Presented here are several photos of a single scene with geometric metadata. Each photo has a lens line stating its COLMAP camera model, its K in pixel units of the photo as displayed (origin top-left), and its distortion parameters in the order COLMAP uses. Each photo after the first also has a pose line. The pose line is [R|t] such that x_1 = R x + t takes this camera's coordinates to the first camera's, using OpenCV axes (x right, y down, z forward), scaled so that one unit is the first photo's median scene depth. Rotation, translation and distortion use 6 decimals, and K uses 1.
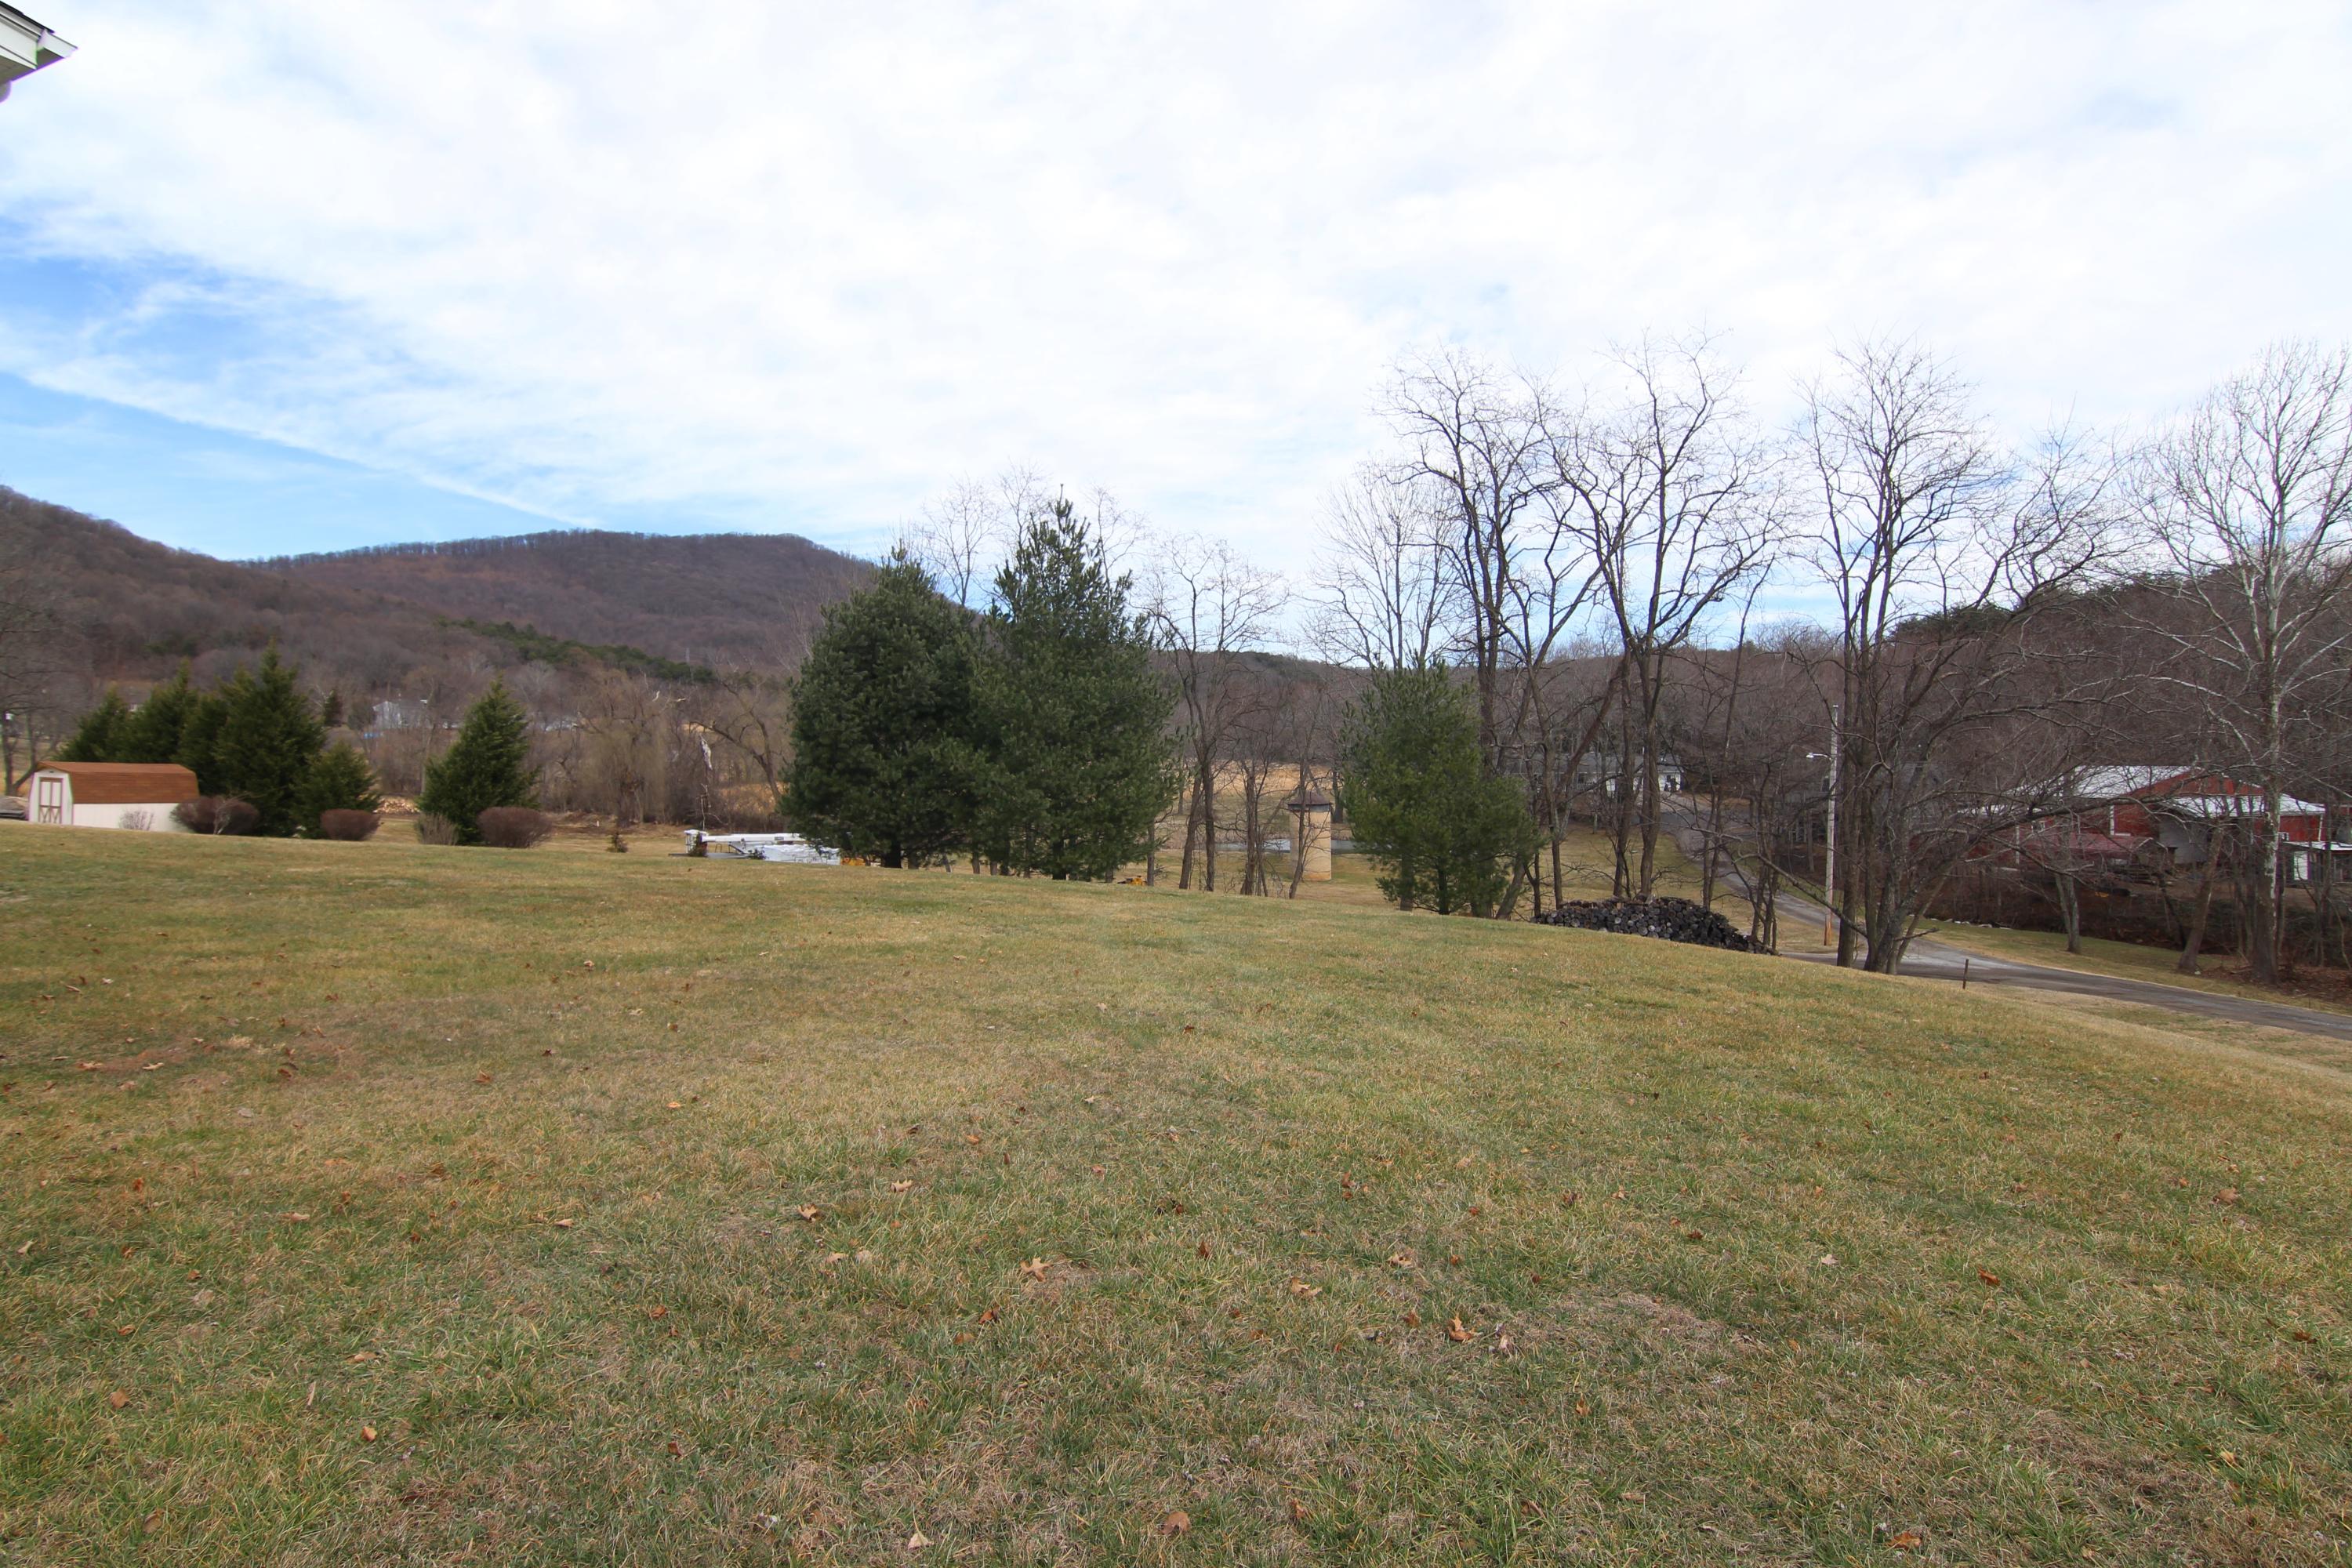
lens RADIAL K [[1187.5, 0, 1175.0], [0, 1187.5, 770.8], [0, 0, 1]] dist [-0.000077, -0.015035]
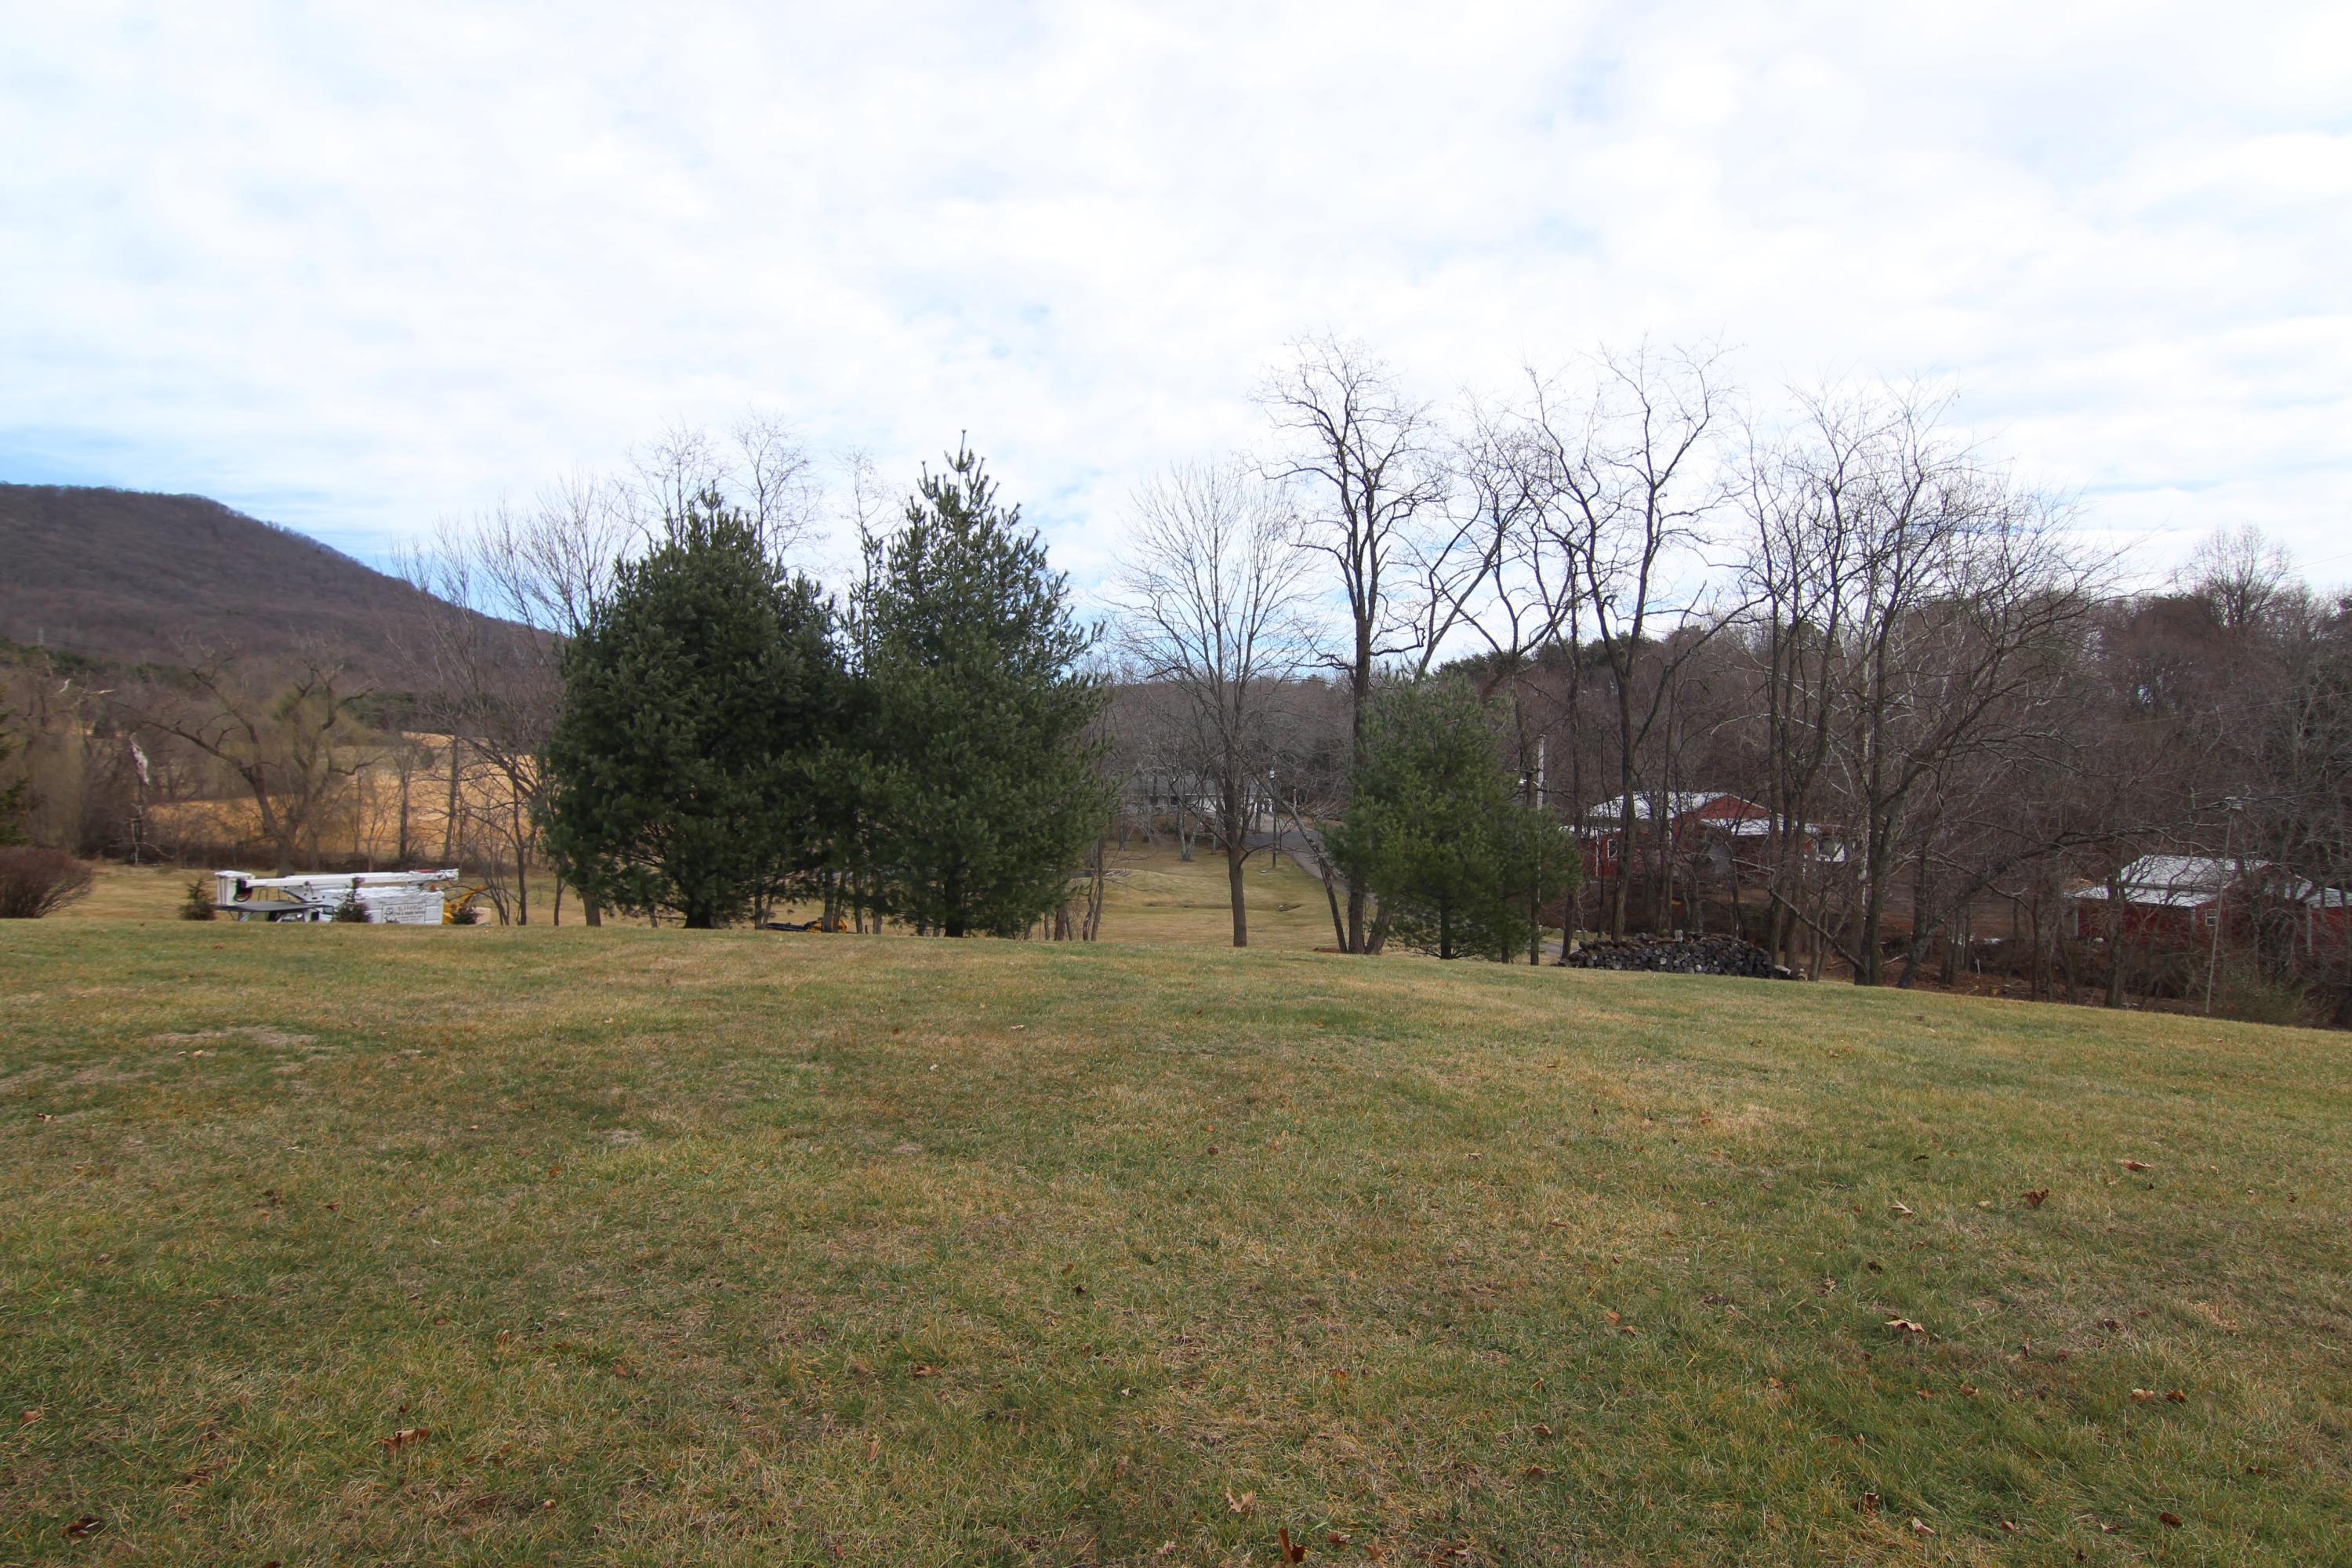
lens RADIAL K [[1196.4, 0, 1178.3], [0, 1196.4, 771.0], [0, 0, 1]] dist [-0.001622, -0.012484]
pose [[0.928343, 0.012490, 0.371515, -0.228586], [-0.006056, 0.999811, -0.018480, -0.001326], [-0.371676, 0.014906, 0.928243, 0.192256]]
